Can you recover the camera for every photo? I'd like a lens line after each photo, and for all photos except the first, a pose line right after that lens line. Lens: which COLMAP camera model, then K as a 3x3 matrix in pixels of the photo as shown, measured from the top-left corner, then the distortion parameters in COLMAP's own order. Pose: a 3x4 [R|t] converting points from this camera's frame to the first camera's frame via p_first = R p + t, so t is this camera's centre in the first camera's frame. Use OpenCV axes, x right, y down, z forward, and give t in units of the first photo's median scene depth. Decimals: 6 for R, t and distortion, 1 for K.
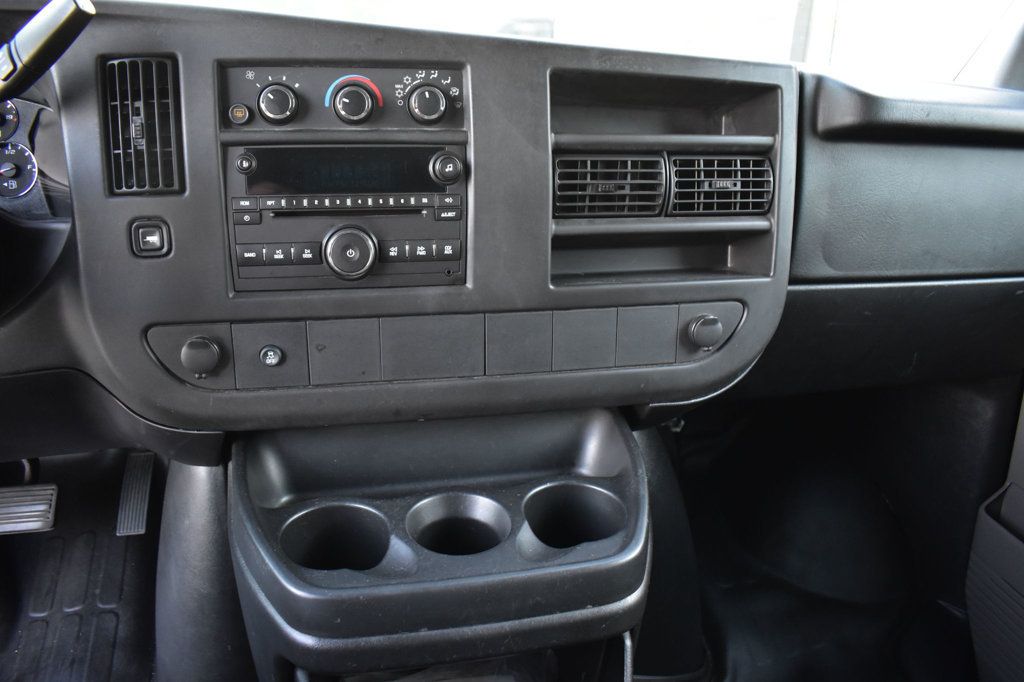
lens RADIAL K [[813.2, 0, 512.0], [0, 813.2, 341.0], [0, 0, 1]] dist [-0.081373, 0.005083]
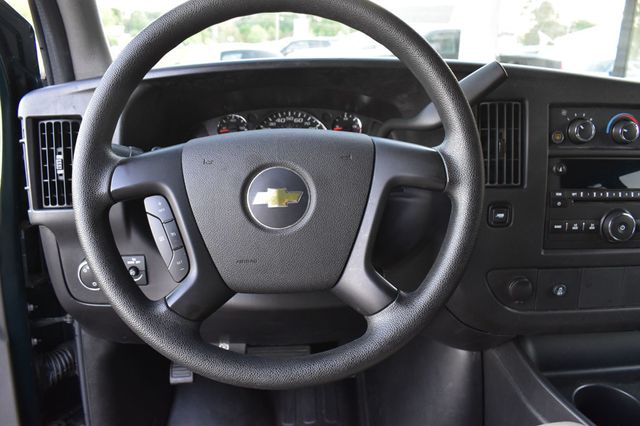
lens RADIAL K [[499.0, 0, 320.0], [0, 499.0, 213.0], [0, 0, 1]] dist [-0.085876, 0.007322]
pose [[0.988890, 0.027061, -0.146164, -0.651064], [-0.031859, 0.999024, -0.030587, -0.090590], [0.145194, 0.034904, 0.988787, -0.007749]]
